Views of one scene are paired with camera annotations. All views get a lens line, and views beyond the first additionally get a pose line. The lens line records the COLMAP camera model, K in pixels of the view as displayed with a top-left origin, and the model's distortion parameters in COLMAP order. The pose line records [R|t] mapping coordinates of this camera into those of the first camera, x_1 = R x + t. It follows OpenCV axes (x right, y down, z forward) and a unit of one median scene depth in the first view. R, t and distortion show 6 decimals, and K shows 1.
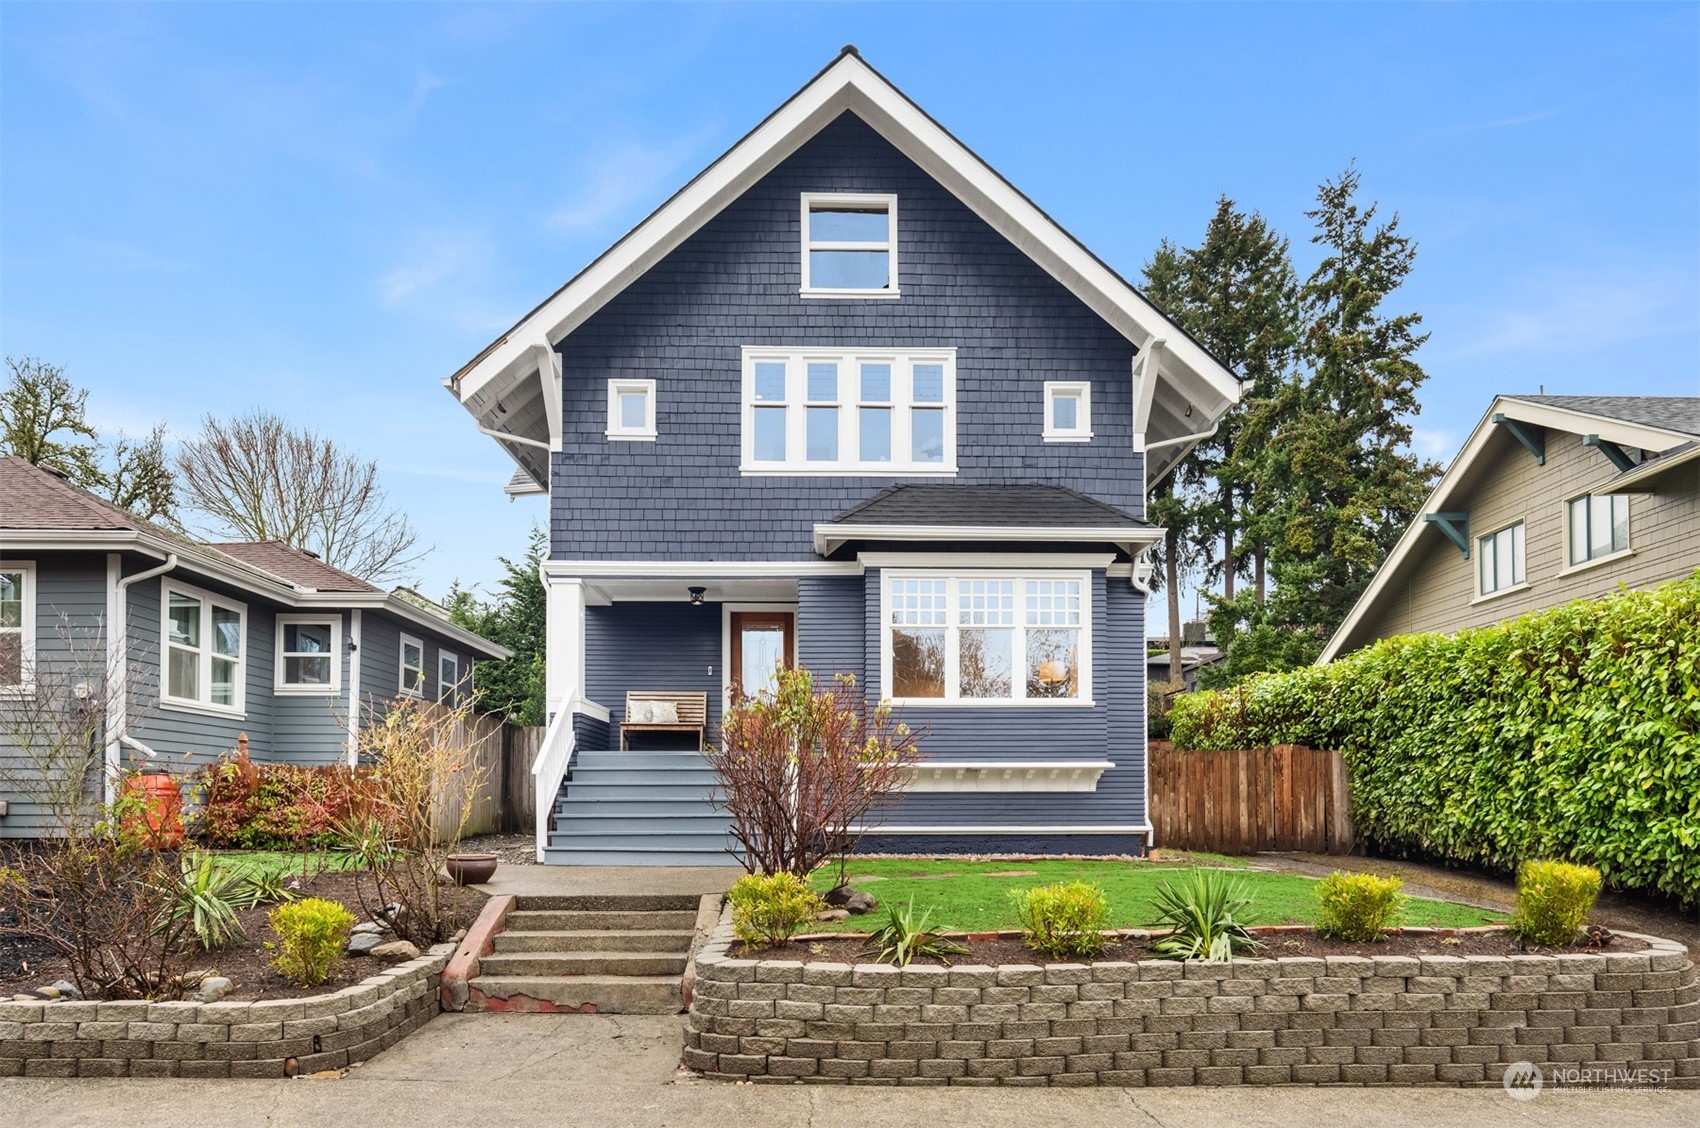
lens RADIAL K [[1089.5, 0, 850.0], [0, 1089.5, 564.0], [0, 0, 1]] dist [0.000188, -0.000258]
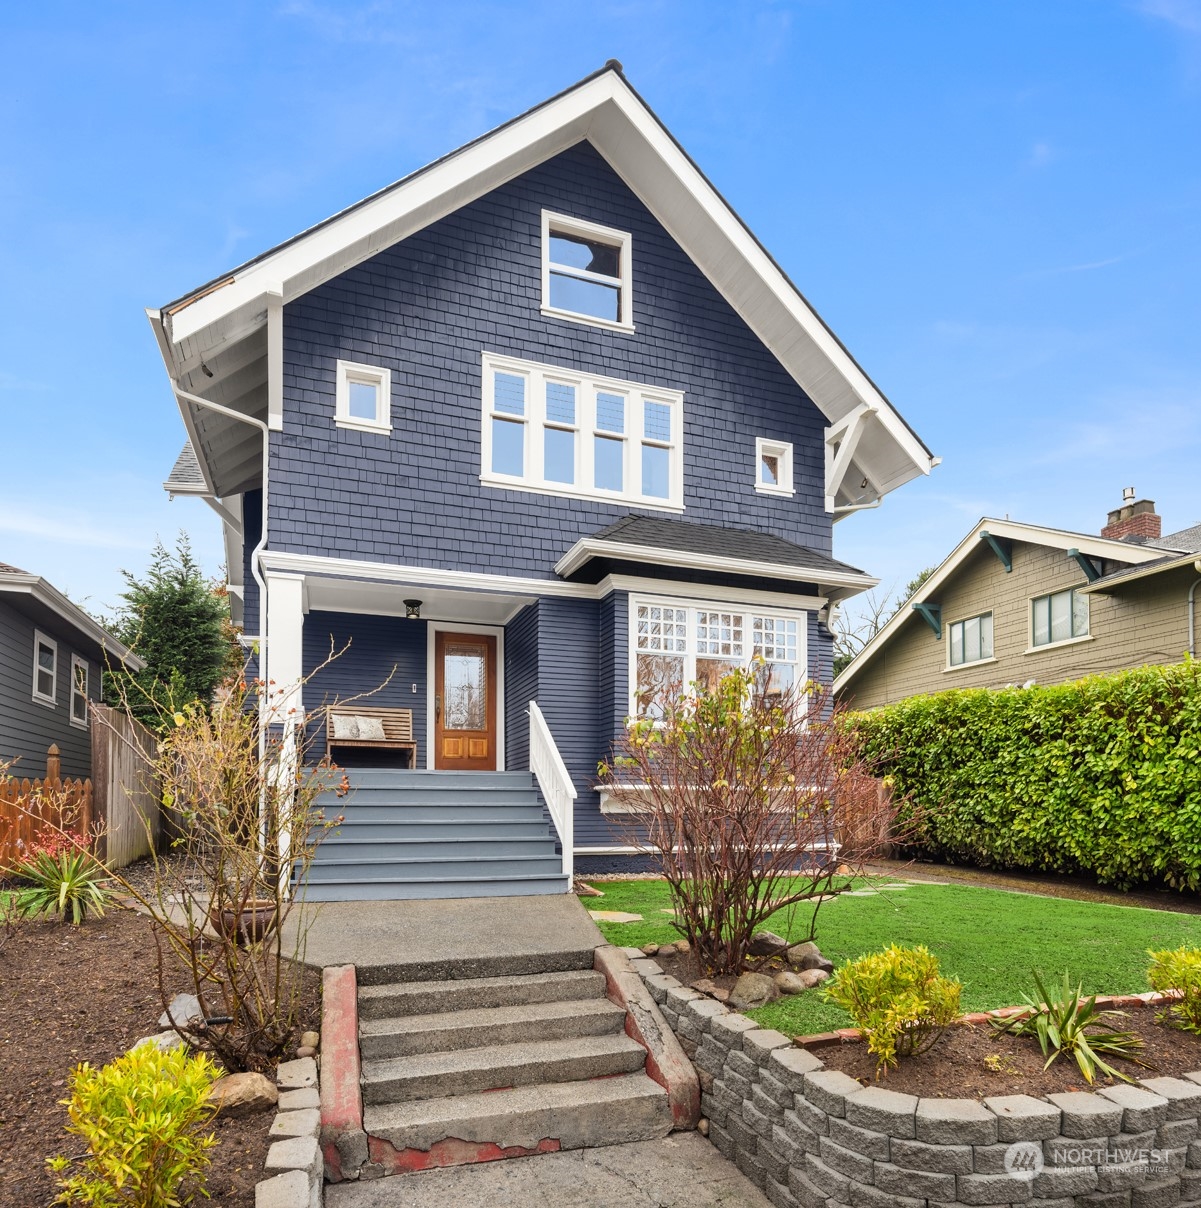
lens RADIAL K [[788.3, 0, 600.0], [0, 788.3, 684.0], [0, 0, 1]] dist [-0.001205, -0.002218]
pose [[0.948893, 0.052589, 0.311184, -0.203379], [-0.070650, 0.996391, 0.047046, 0.052038], [-0.307587, -0.066626, 0.949184, 0.293613]]
